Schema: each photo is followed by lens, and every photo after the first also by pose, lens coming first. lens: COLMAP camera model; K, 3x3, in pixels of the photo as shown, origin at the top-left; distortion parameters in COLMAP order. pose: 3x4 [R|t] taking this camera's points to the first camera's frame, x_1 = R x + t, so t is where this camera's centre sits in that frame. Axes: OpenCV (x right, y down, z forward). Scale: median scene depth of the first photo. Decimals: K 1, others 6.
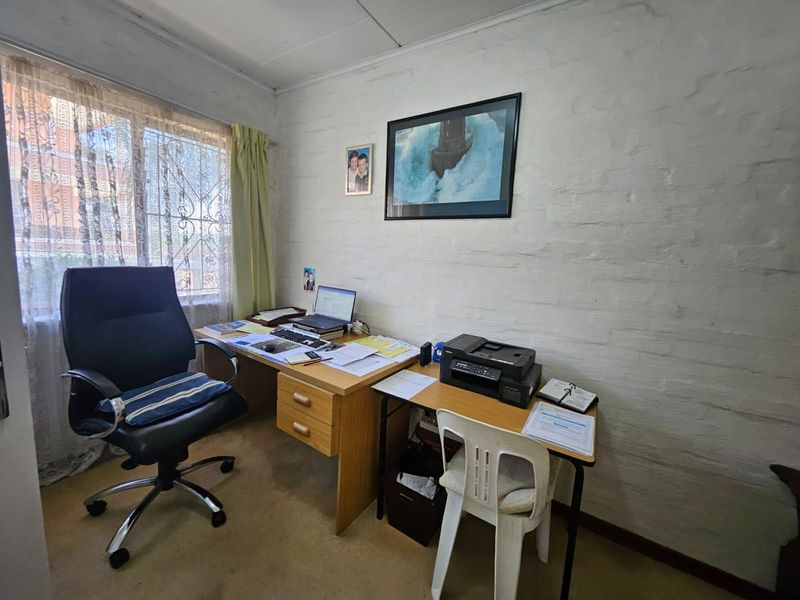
lens RADIAL K [[322.2, 0, 397.1], [0, 322.2, 294.6], [0, 0, 1]] dist [0.000791, -0.000049]
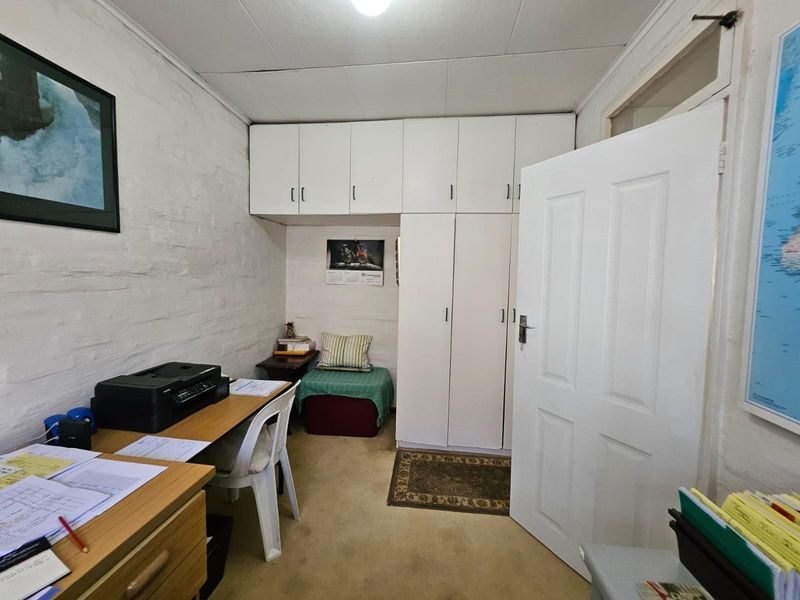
lens RADIAL K [[322.2, 0, 397.1], [0, 322.2, 294.6], [0, 0, 1]] dist [0.000791, -0.000049]
pose [[-0.438726, -0.116778, 0.891001, -0.797695], [0.078096, 0.982814, 0.167266, -0.161853], [-0.895221, 0.142968, -0.422066, 0.717473]]
